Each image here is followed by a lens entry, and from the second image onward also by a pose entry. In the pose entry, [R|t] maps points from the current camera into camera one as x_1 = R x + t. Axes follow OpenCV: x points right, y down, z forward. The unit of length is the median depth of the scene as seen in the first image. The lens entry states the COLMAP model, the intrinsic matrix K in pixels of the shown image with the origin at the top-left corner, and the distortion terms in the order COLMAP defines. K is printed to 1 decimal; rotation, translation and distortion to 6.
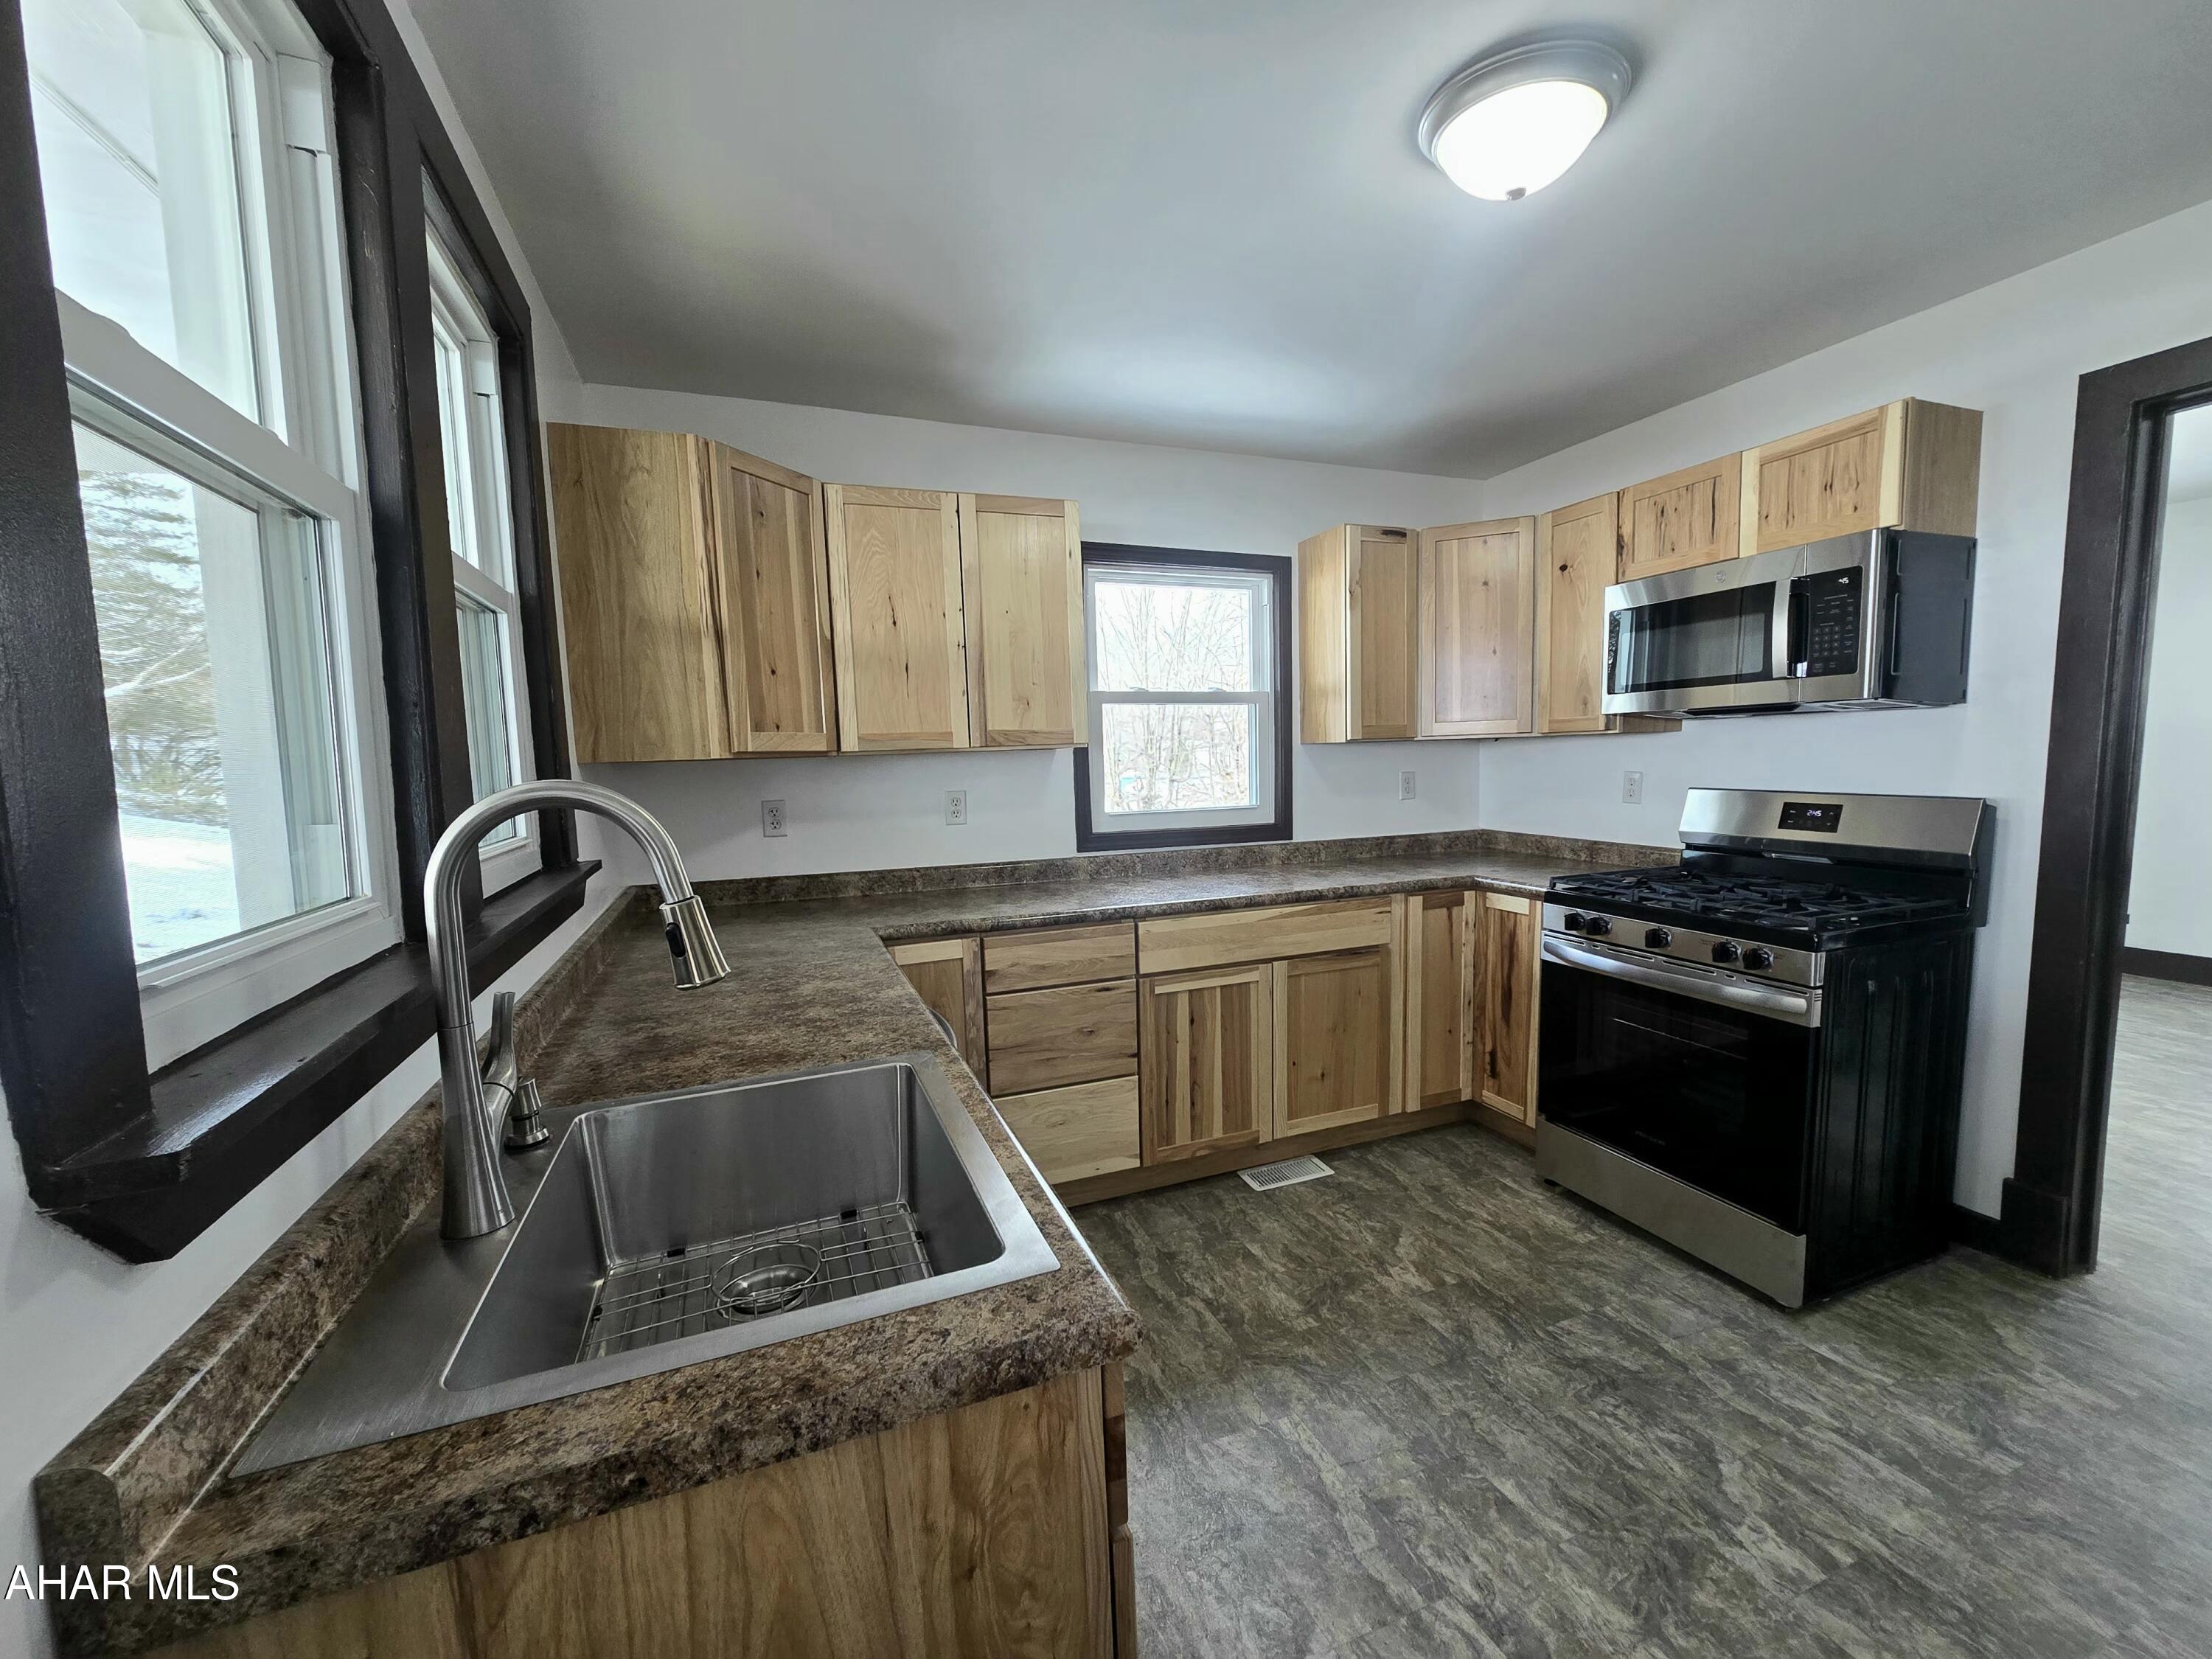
lens RADIAL K [[909.2, 0, 1113.4], [0, 909.2, 849.0], [0, 0, 1]] dist [0.000479, -0.000547]
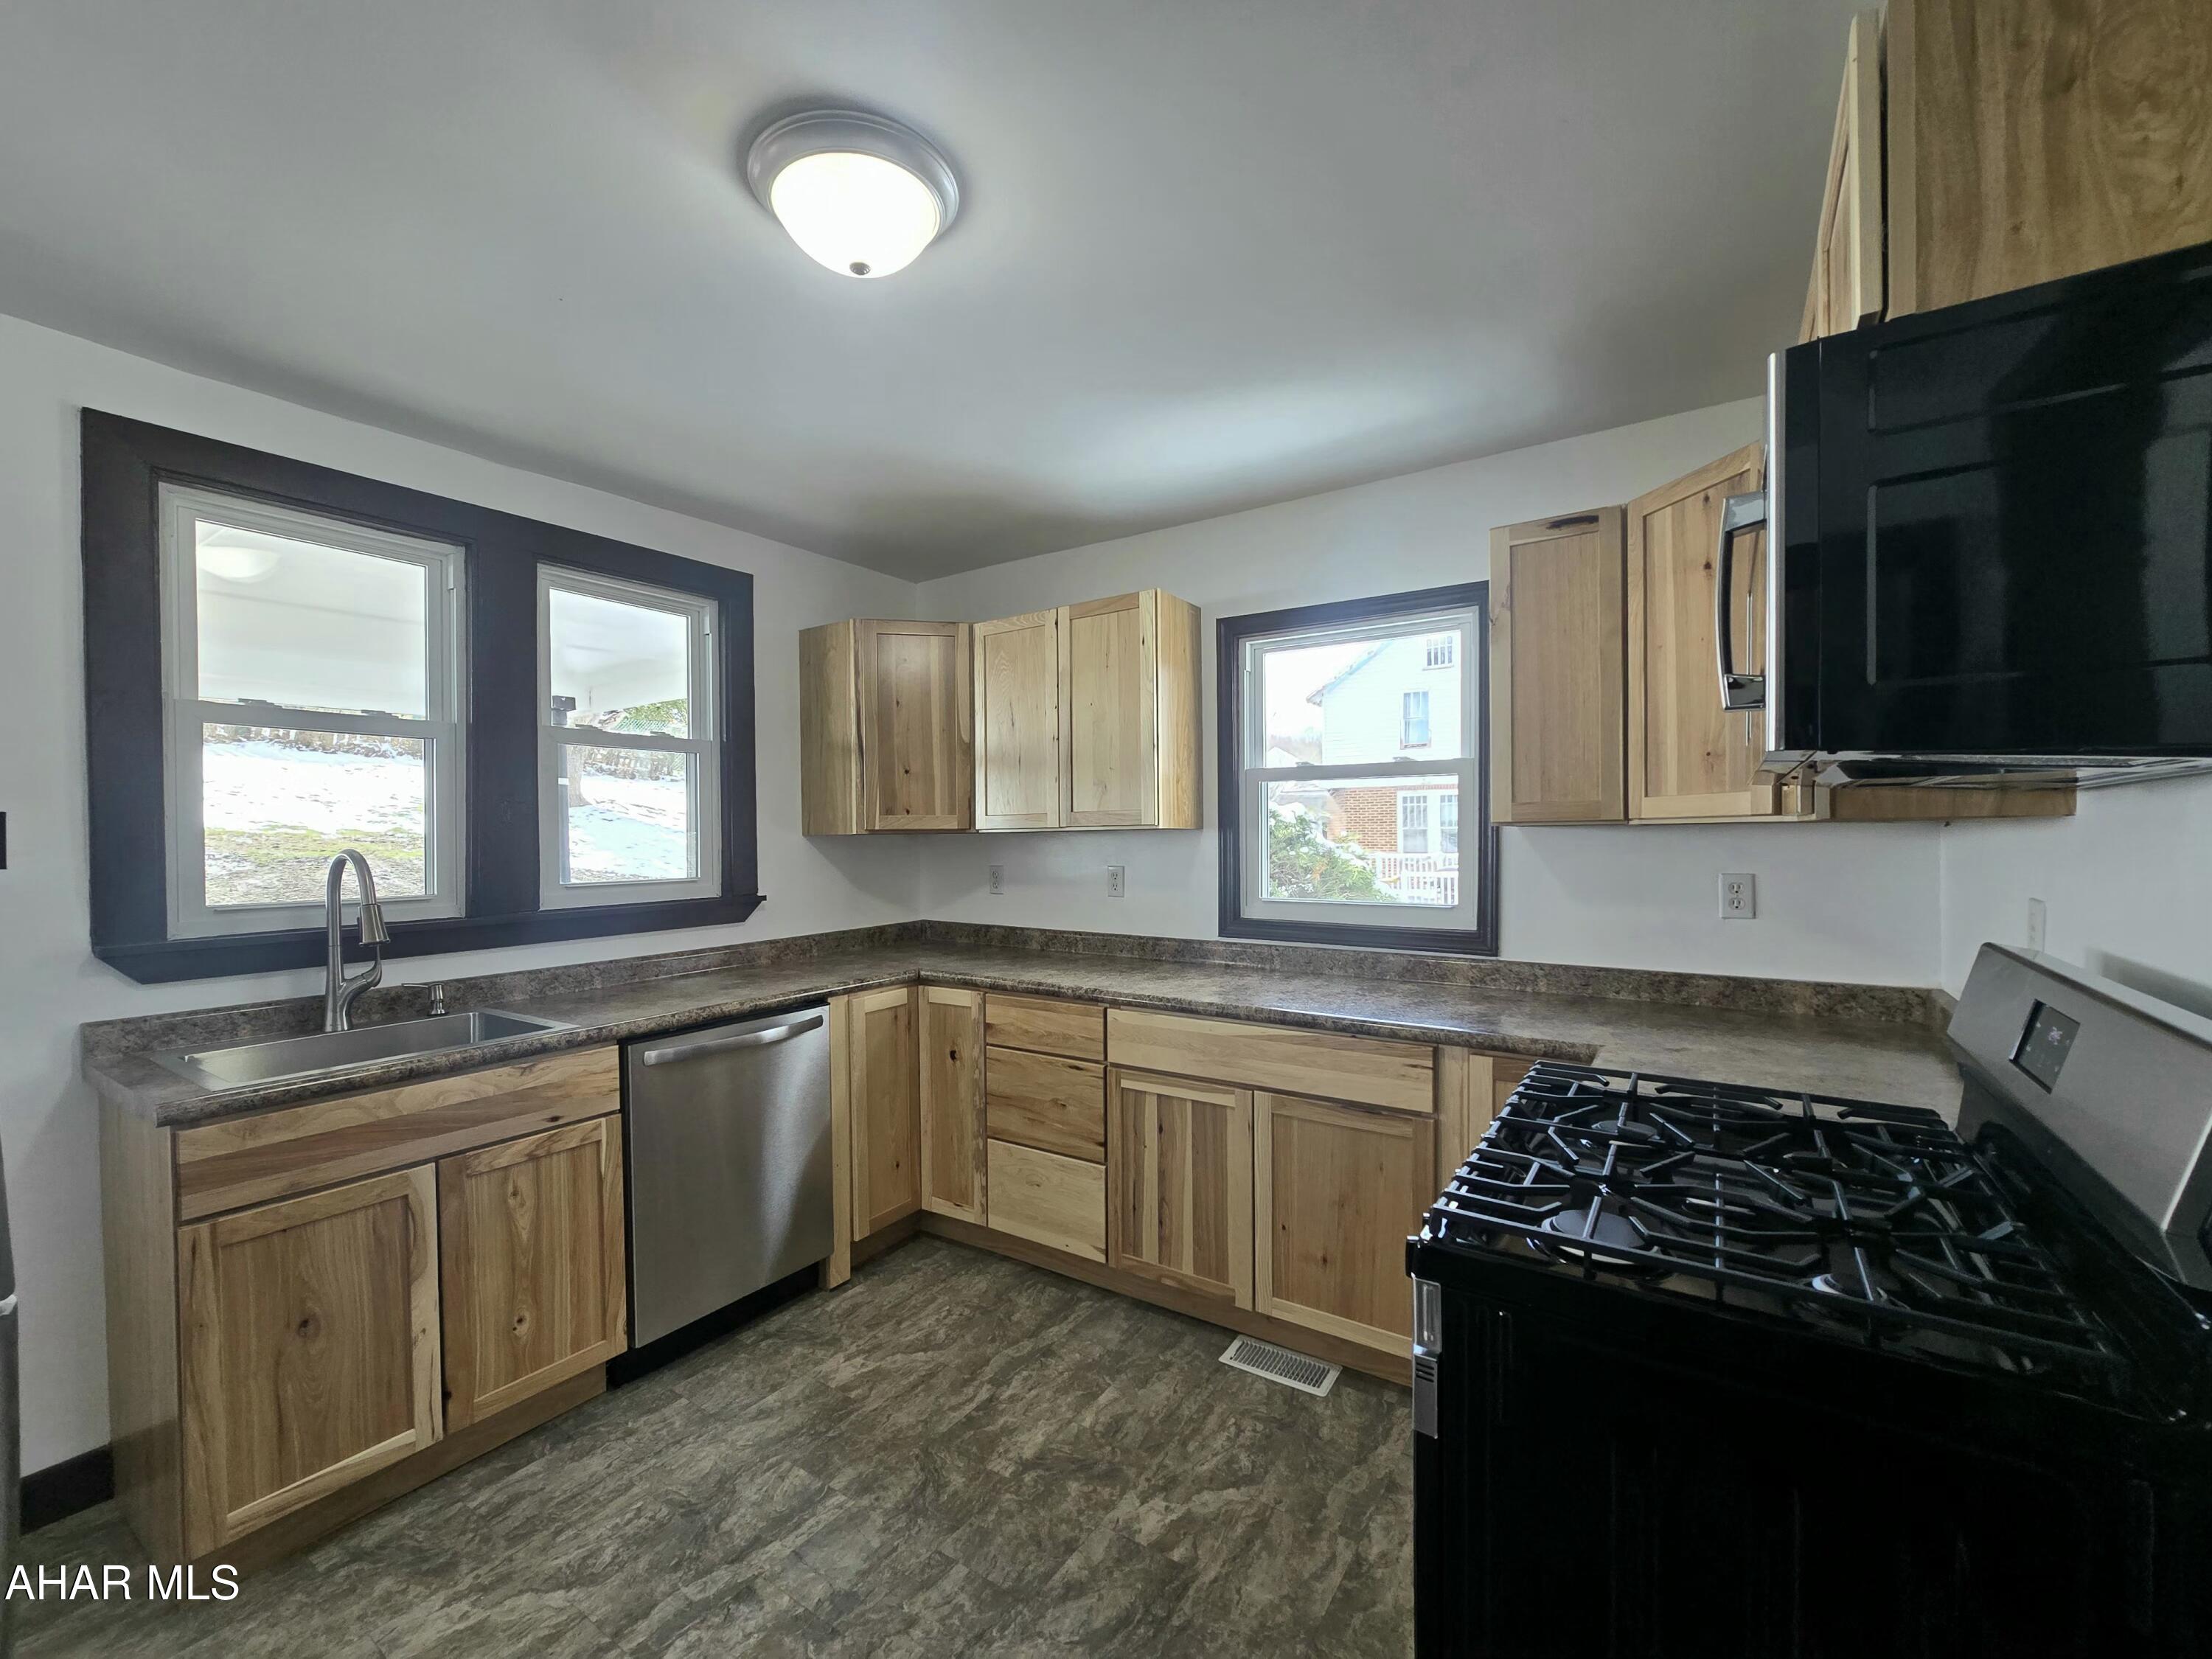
lens RADIAL K [[909.2, 0, 1113.4], [0, 909.2, 849.0], [0, 0, 1]] dist [0.000479, -0.000547]
pose [[0.568082, 0.036724, -0.822152, 0.804422], [-0.092709, 0.995500, -0.019591, -0.069347], [0.817734, 0.087350, 0.568930, 0.418401]]
